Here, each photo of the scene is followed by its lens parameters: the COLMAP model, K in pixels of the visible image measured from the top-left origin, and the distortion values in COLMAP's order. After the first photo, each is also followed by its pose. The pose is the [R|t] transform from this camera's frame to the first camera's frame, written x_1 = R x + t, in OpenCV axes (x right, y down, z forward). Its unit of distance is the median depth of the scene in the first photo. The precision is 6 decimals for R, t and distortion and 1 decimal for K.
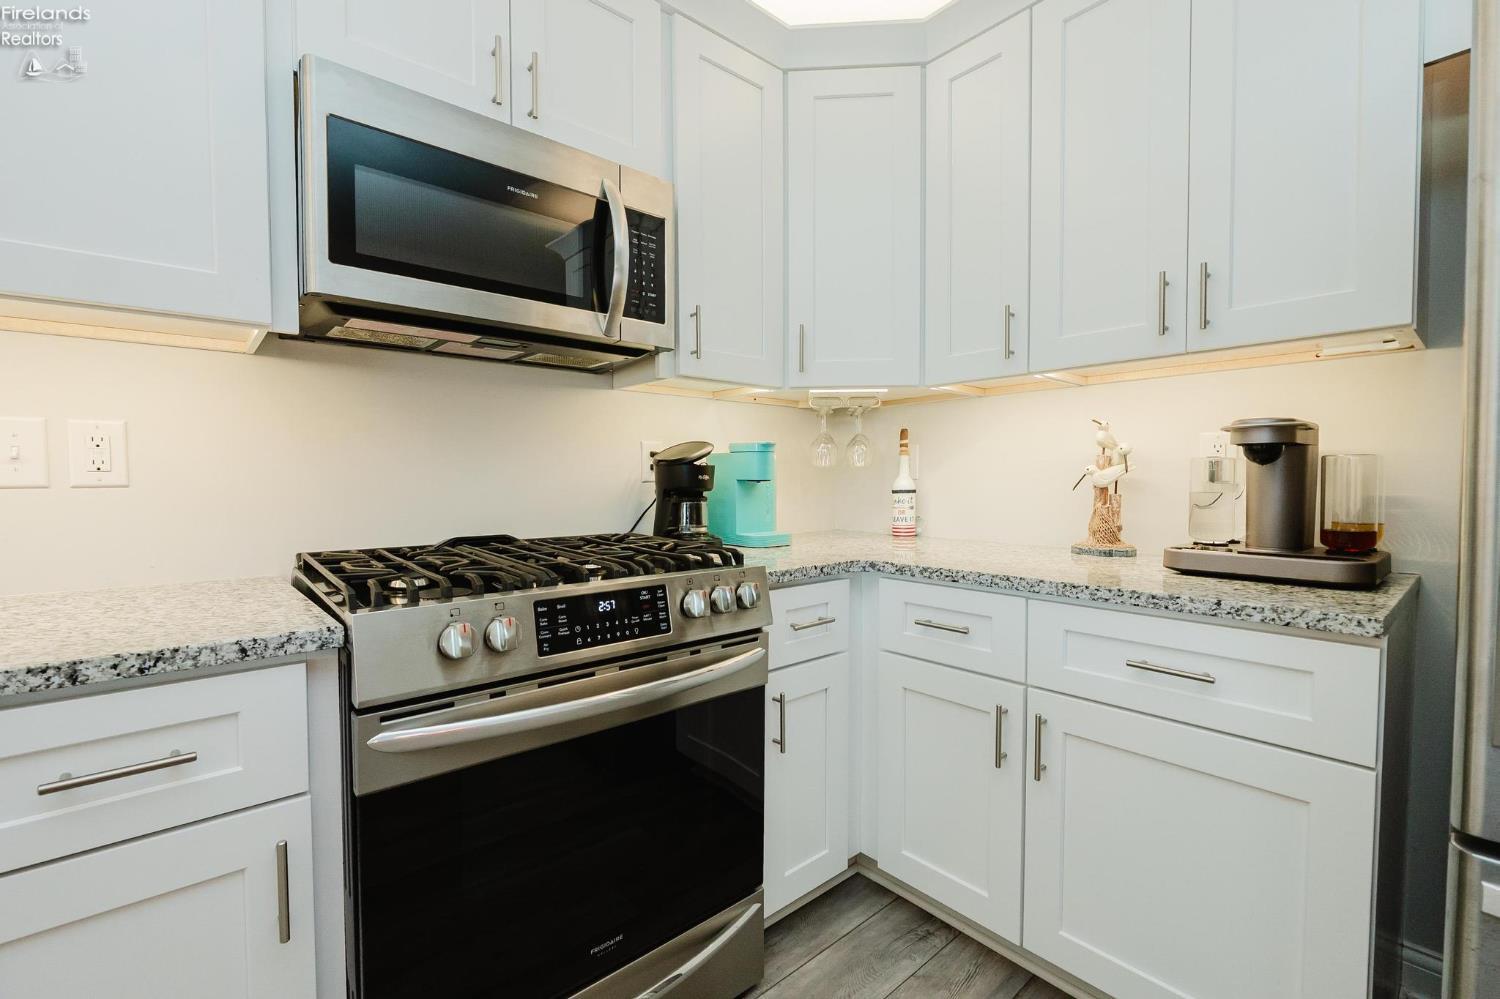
lens RADIAL K [[649.3, 0, 728.5], [0, 649.3, 500.4], [0, 0, 1]] dist [-0.006341, -0.000341]
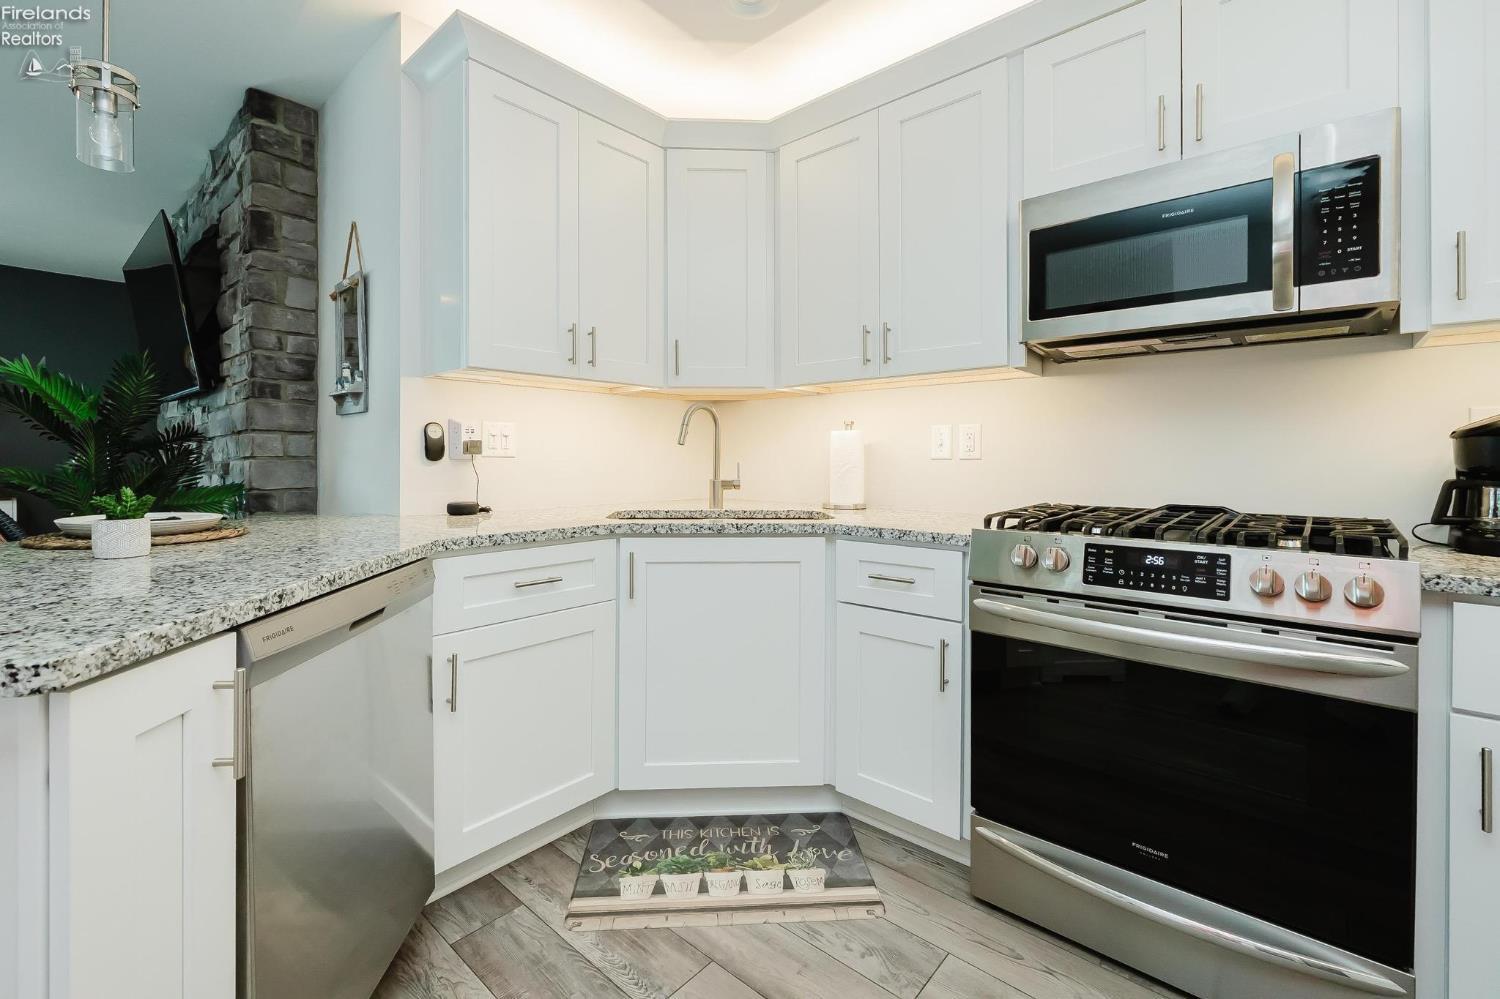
lens RADIAL K [[649.3, 0, 744.6], [0, 649.3, 454.7], [0, 0, 1]] dist [-0.006341, -0.000341]
pose [[0.139749, -0.002377, -0.990184, 0.706888], [-0.036179, 0.999317, -0.007505, 0.003521], [0.989526, 0.036872, 0.139568, 0.064954]]
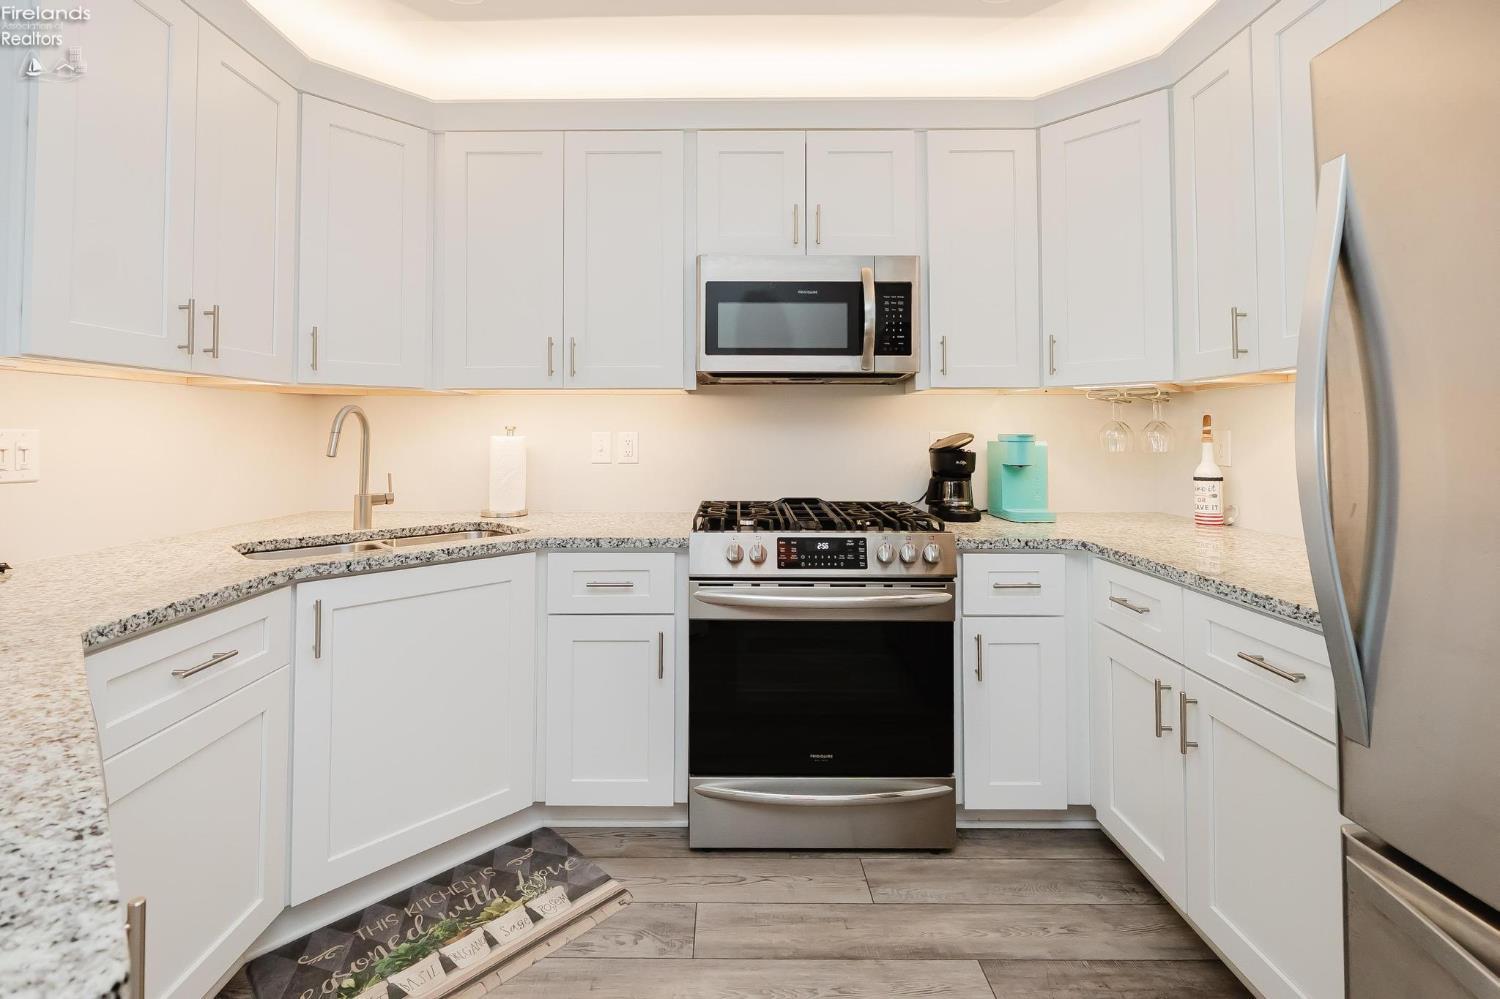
lens RADIAL K [[649.3, 0, 732.7], [0, 649.3, 414.5], [0, 0, 1]] dist [-0.006341, -0.000341]
pose [[0.759602, -0.017376, -0.650157, 0.582610], [-0.025124, 0.998113, -0.056029, -0.061072], [0.649903, 0.058894, 0.757732, -0.350628]]
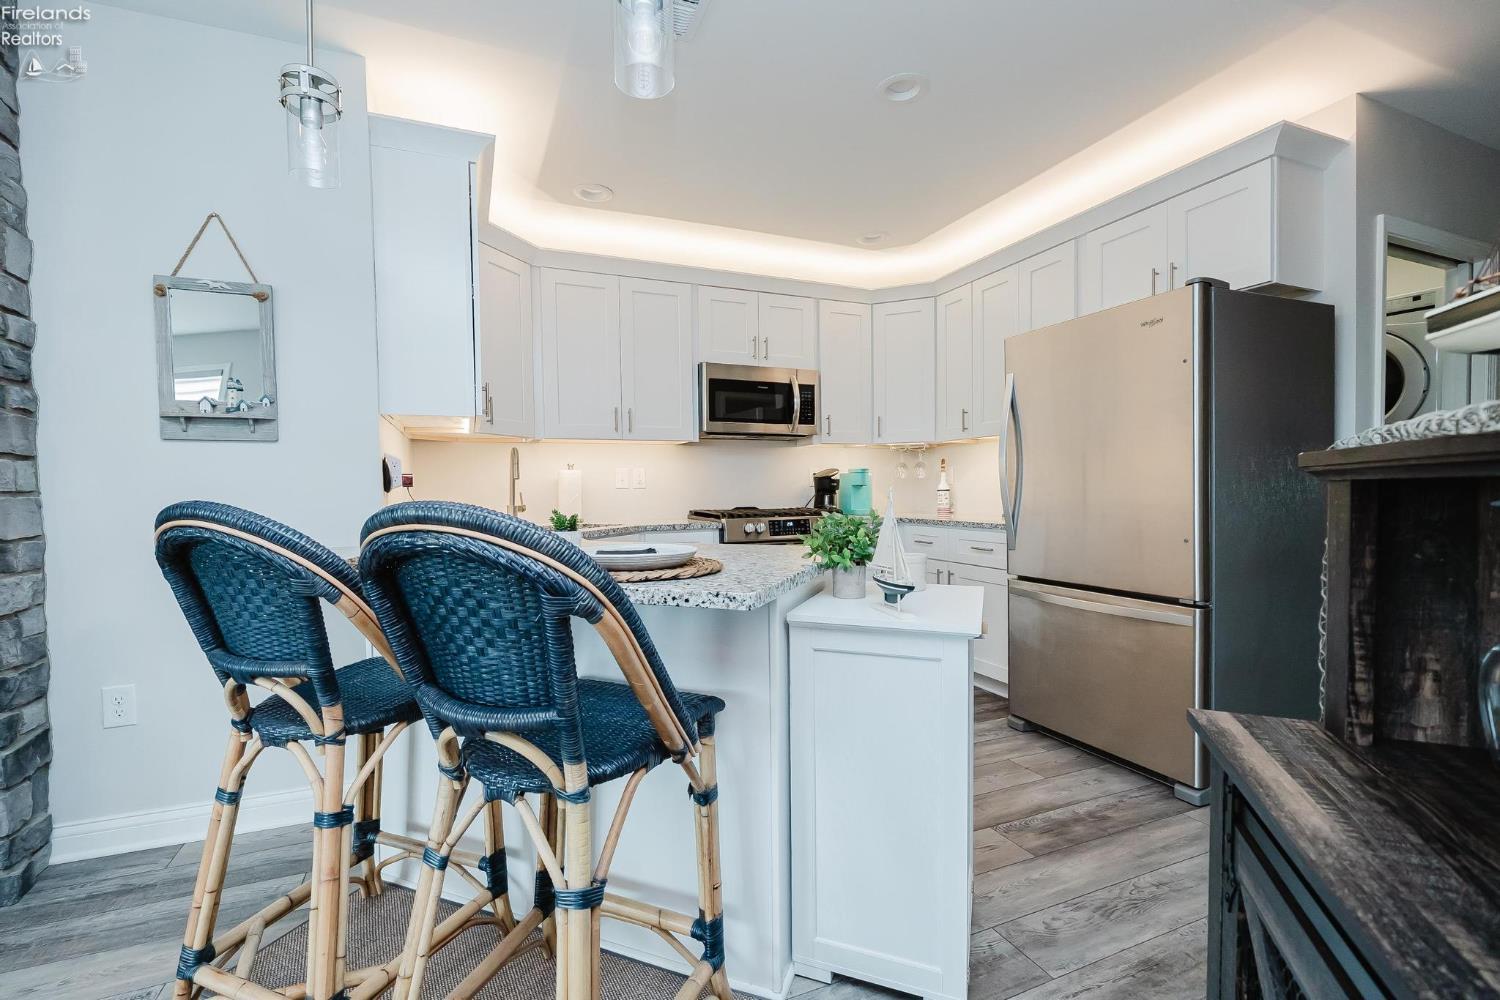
lens RADIAL K [[649.3, 0, 727.9], [0, 649.3, 493.5], [0, 0, 1]] dist [-0.006341, -0.000341]
pose [[0.951330, -0.007961, -0.308071, 0.408733], [-0.000986, 0.999582, -0.028877, 0.084240], [0.308172, 0.027775, 0.950925, -1.727916]]
